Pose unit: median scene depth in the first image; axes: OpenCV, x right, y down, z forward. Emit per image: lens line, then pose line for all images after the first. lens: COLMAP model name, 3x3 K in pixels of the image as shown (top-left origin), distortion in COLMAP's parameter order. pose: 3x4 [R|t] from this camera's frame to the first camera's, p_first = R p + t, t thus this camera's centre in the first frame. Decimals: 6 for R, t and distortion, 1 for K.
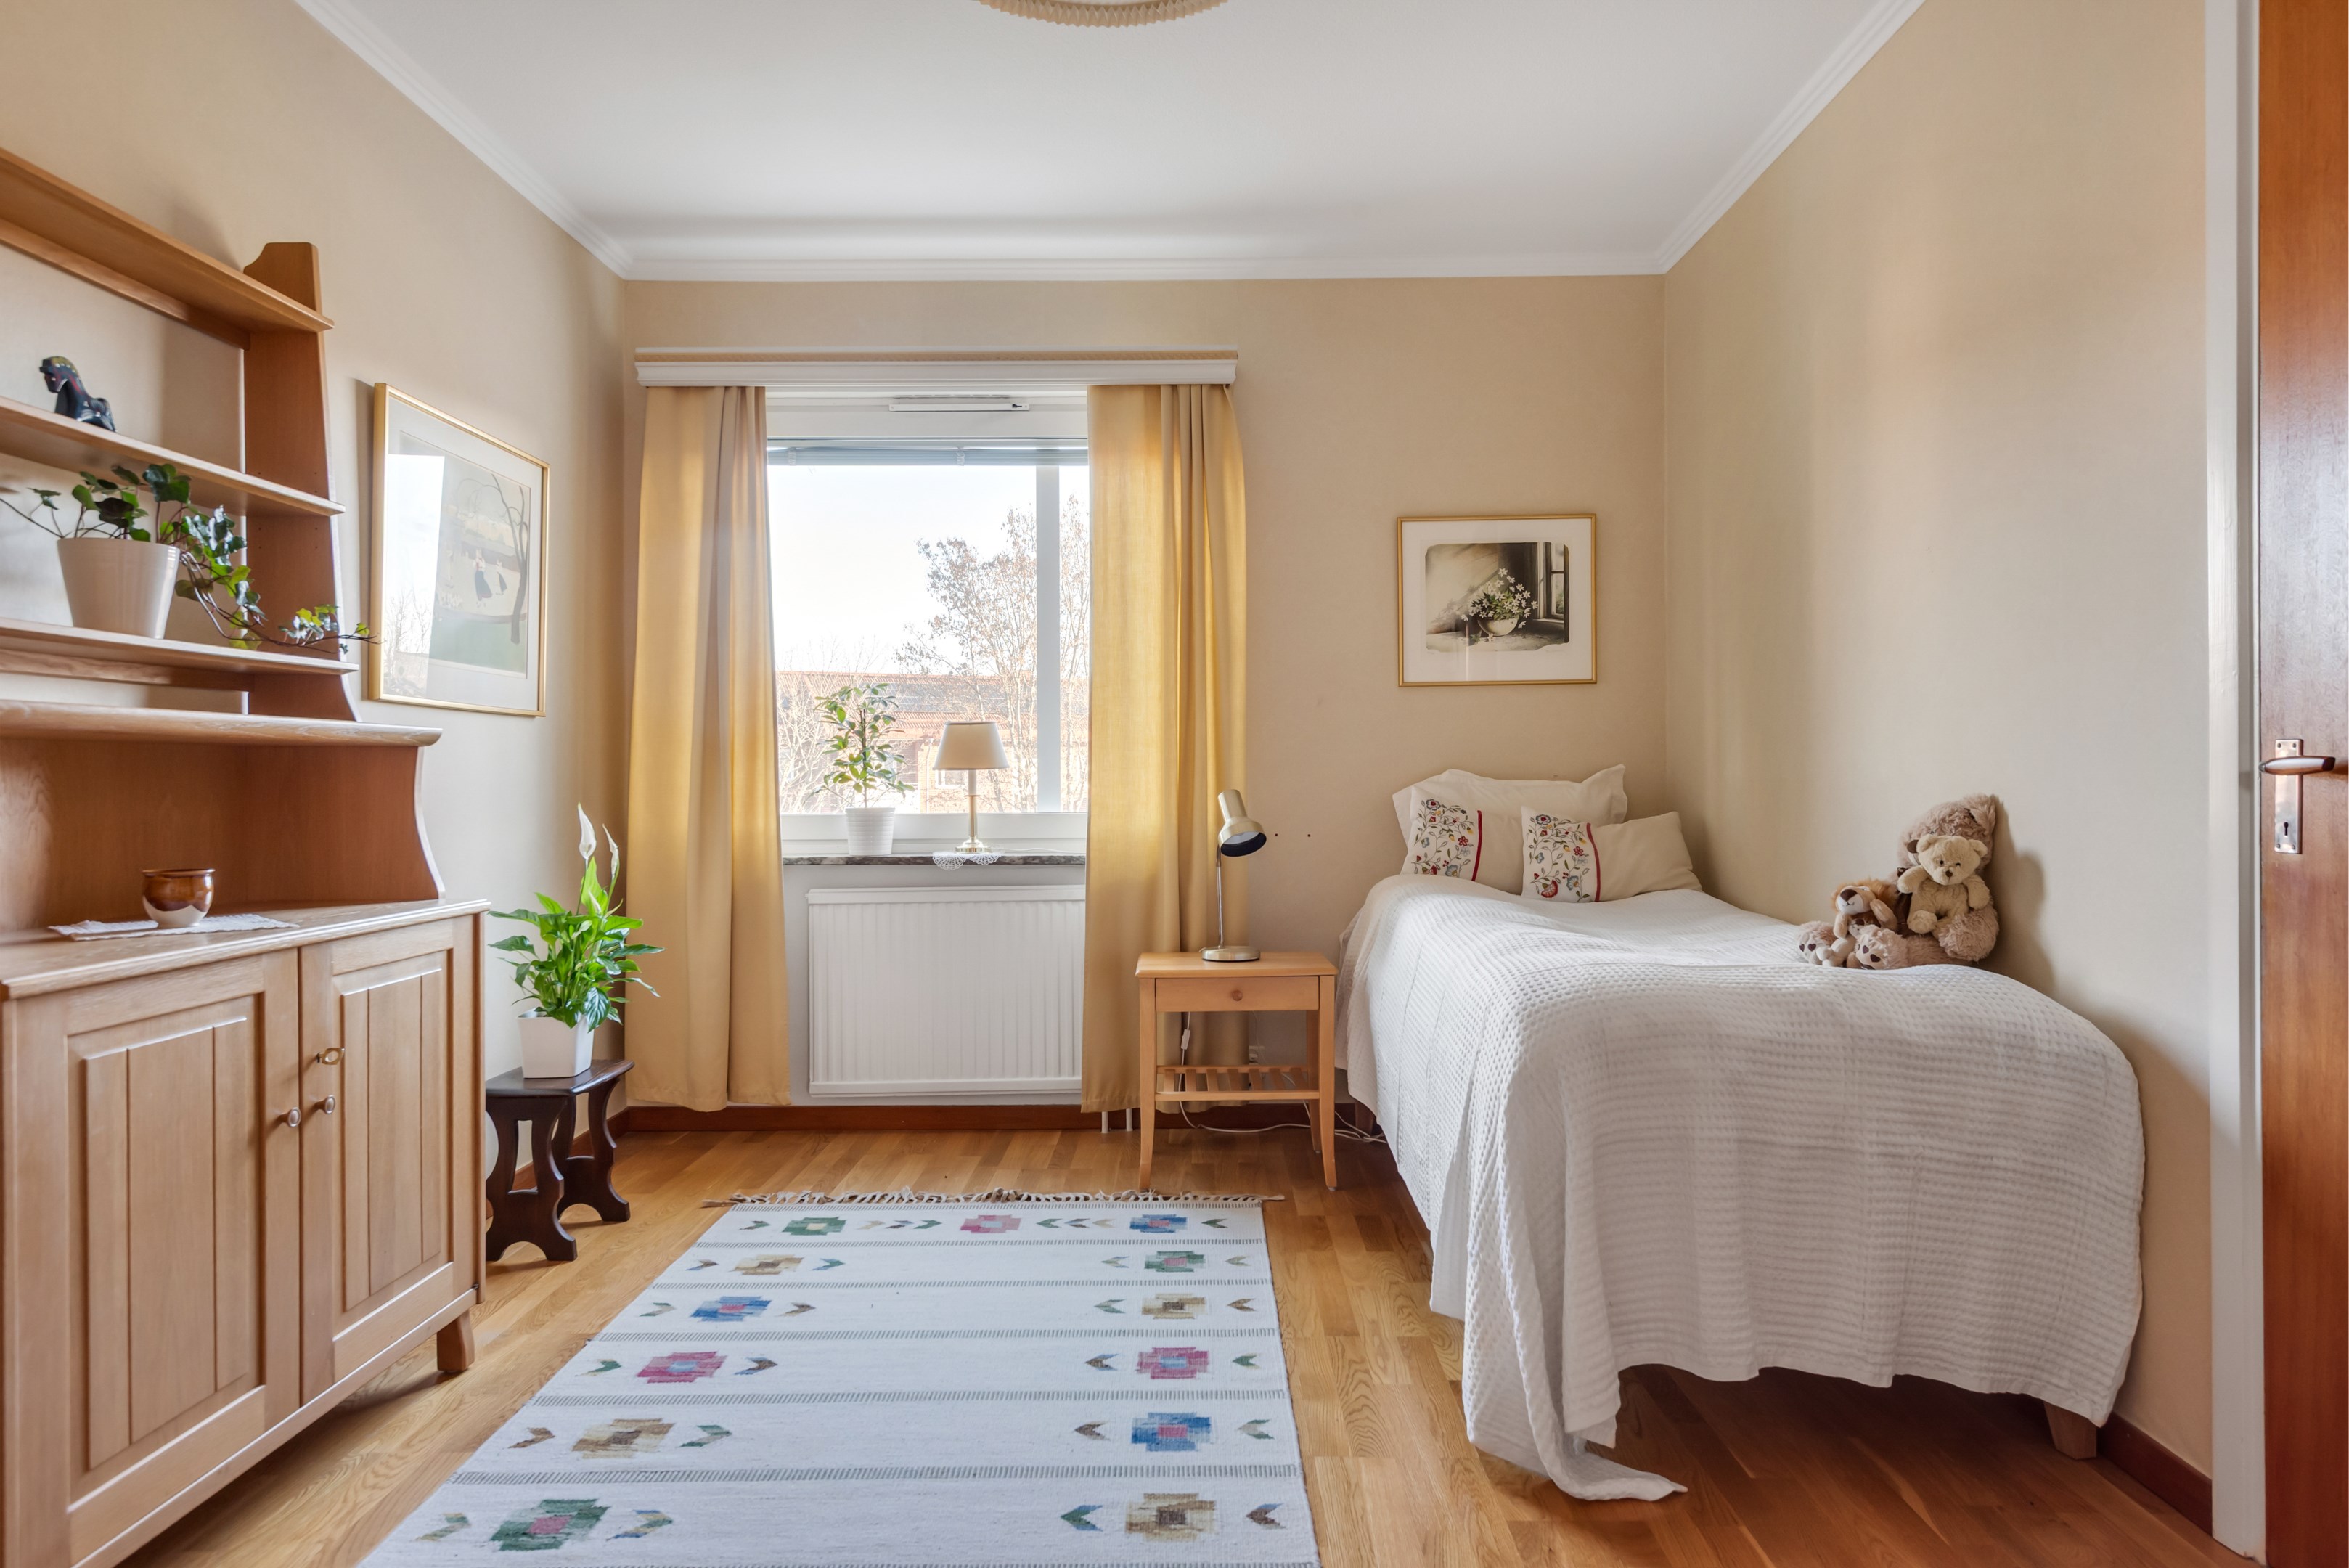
lens RADIAL K [[1479.4, 0, 1174.5], [0, 1479.4, 784.0], [0, 0, 1]] dist [0.037035, -0.001432]
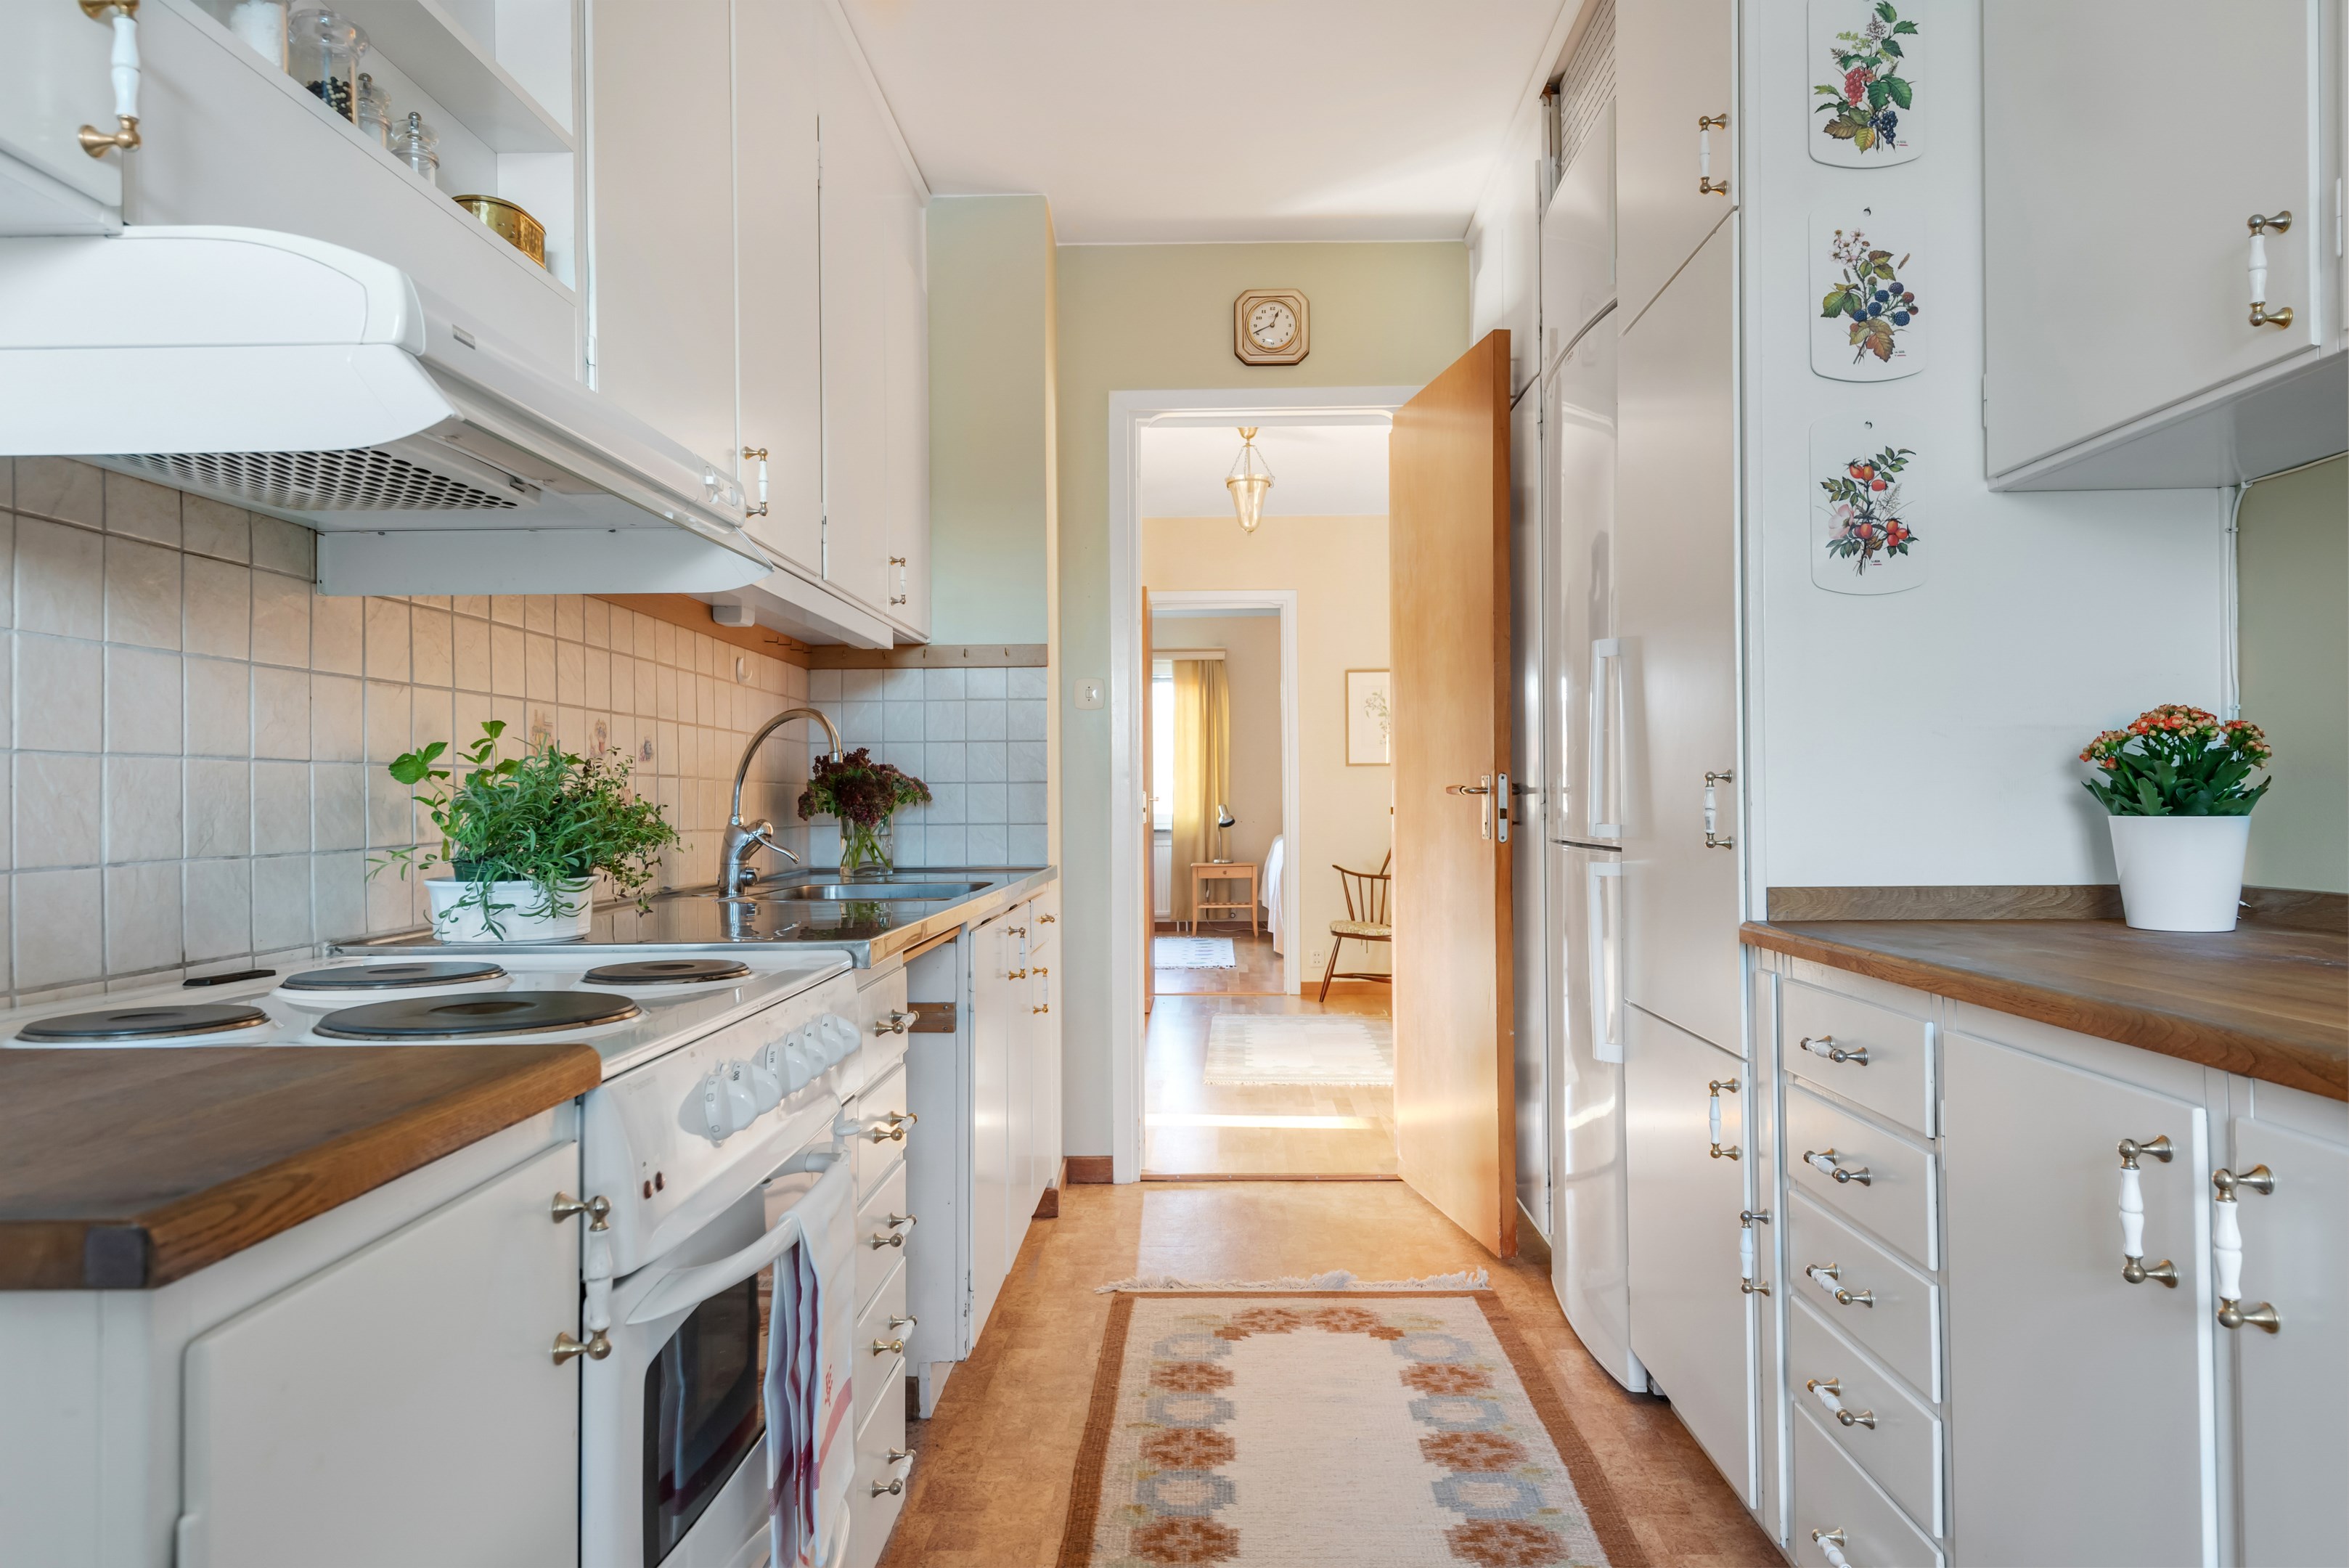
lens RADIAL K [[1479.4, 0, 1174.5], [0, 1479.4, 784.0], [0, 0, 1]] dist [0.037035, -0.001432]
pose [[0.999917, -0.003393, -0.012393, -0.019784], [0.003224, 0.999902, -0.013596, 0.001725], [0.012438, 0.013555, 0.999831, -1.763224]]
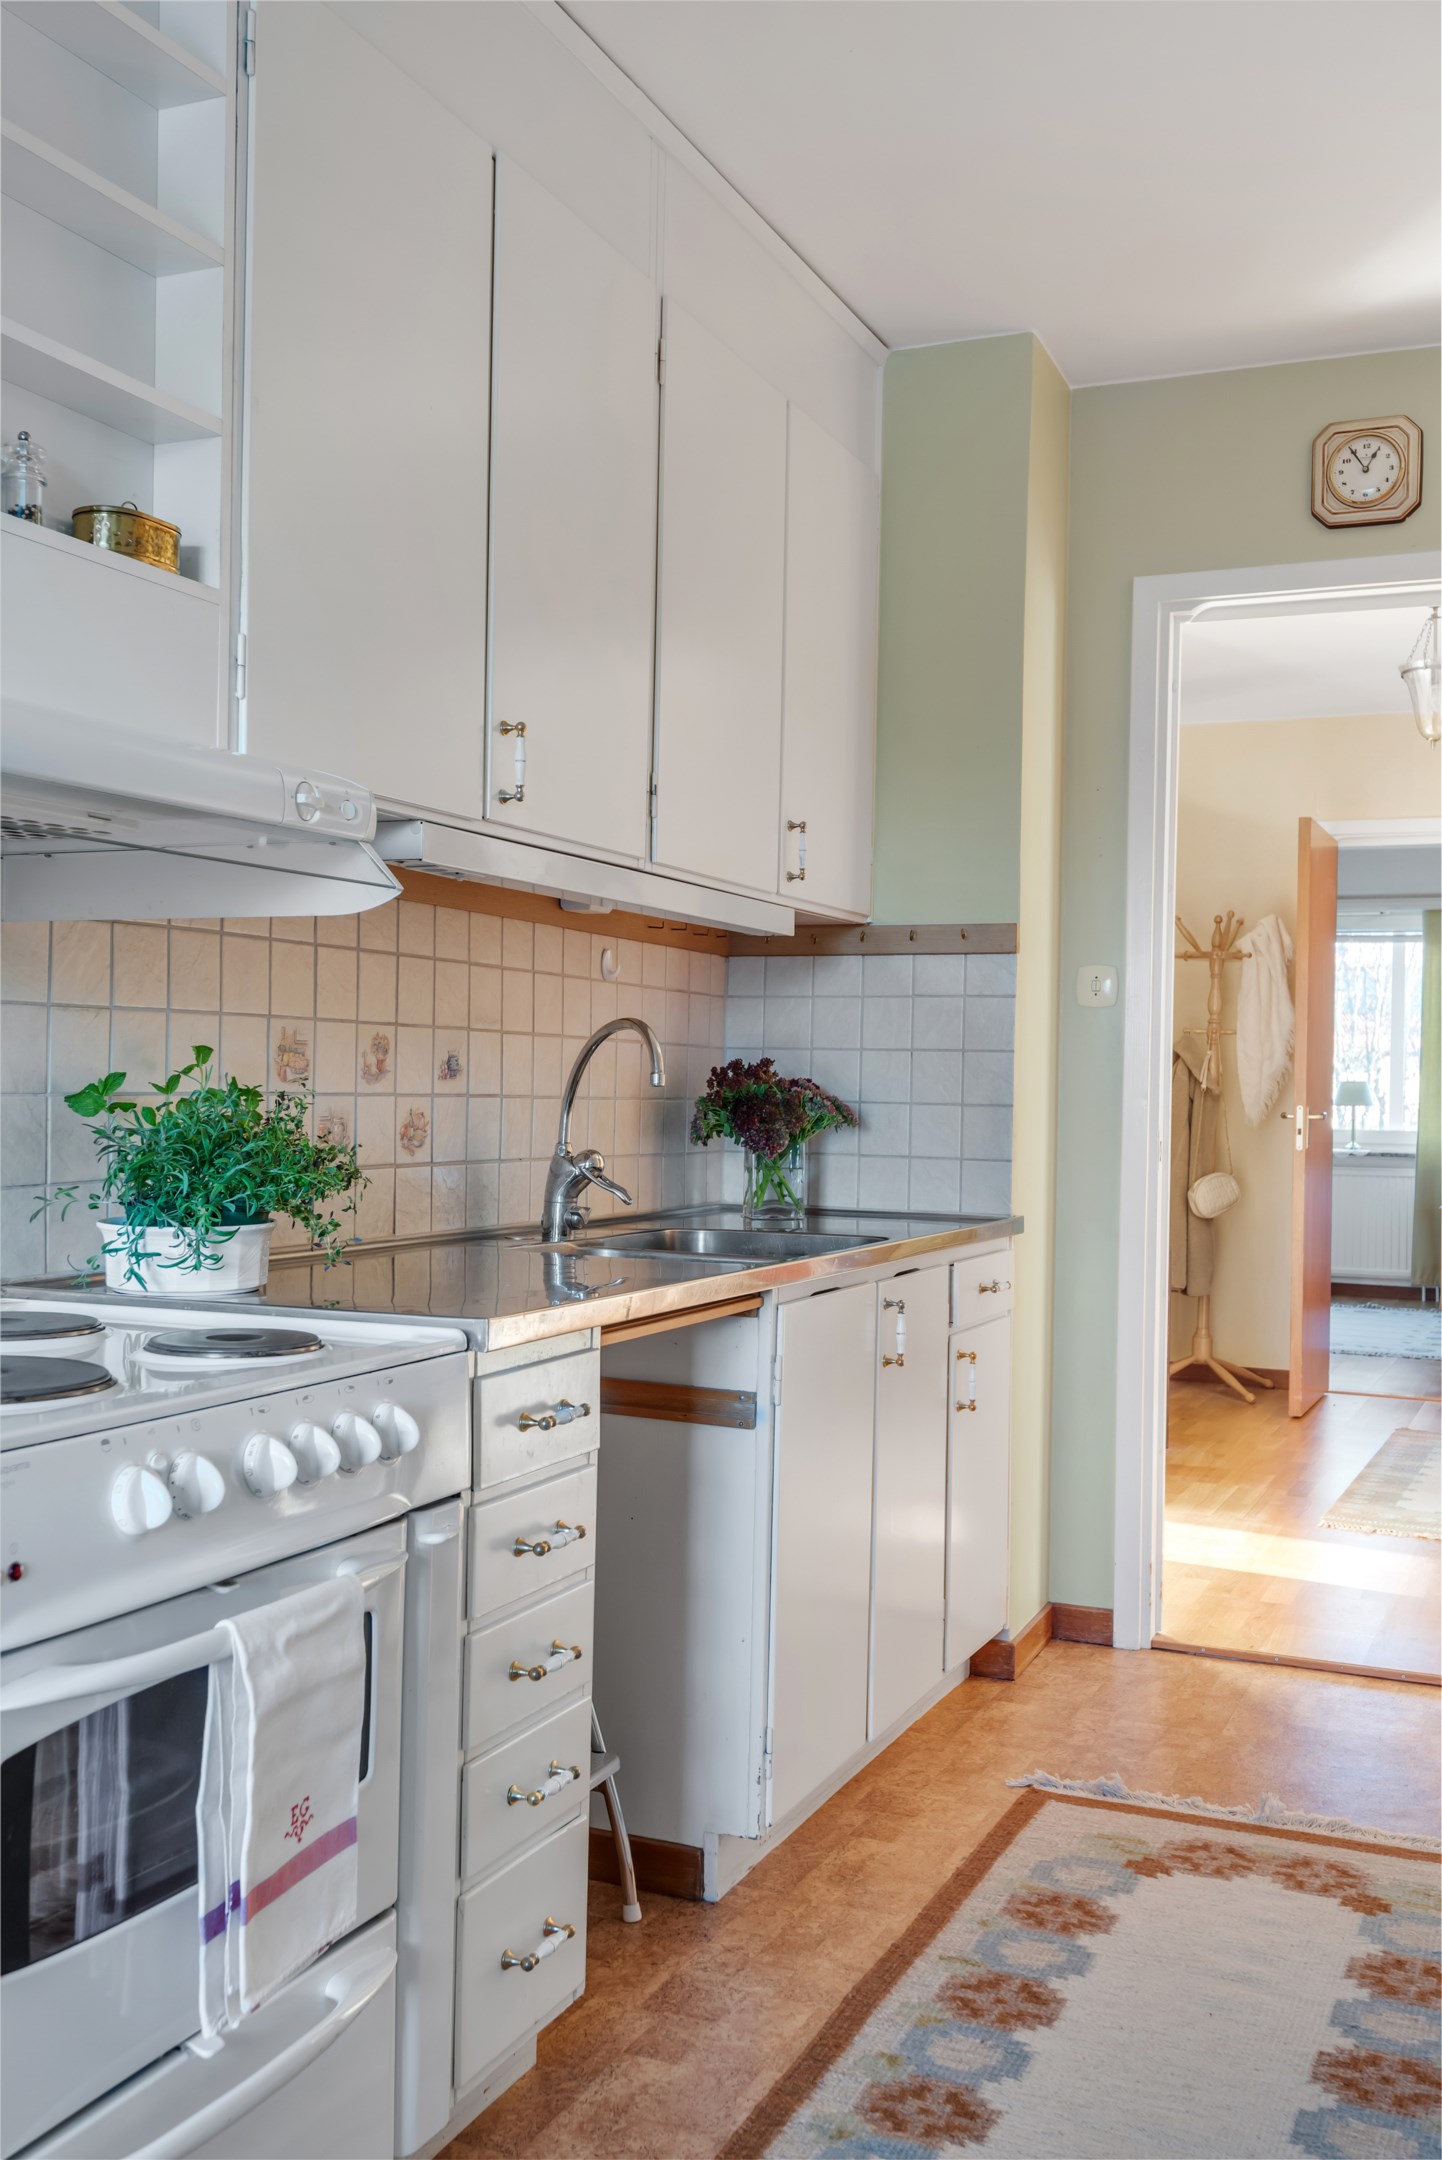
lens RADIAL K [[2021.0, 0, 721.9], [0, 2021.0, 1061.1], [0, 0, 1]] dist [0.029573, -0.012757]
pose [[0.922784, 0.017277, -0.384930, 0.120132], [-0.023933, 0.999635, -0.012508, -0.016699], [0.384574, 0.020755, 0.922861, -1.775990]]
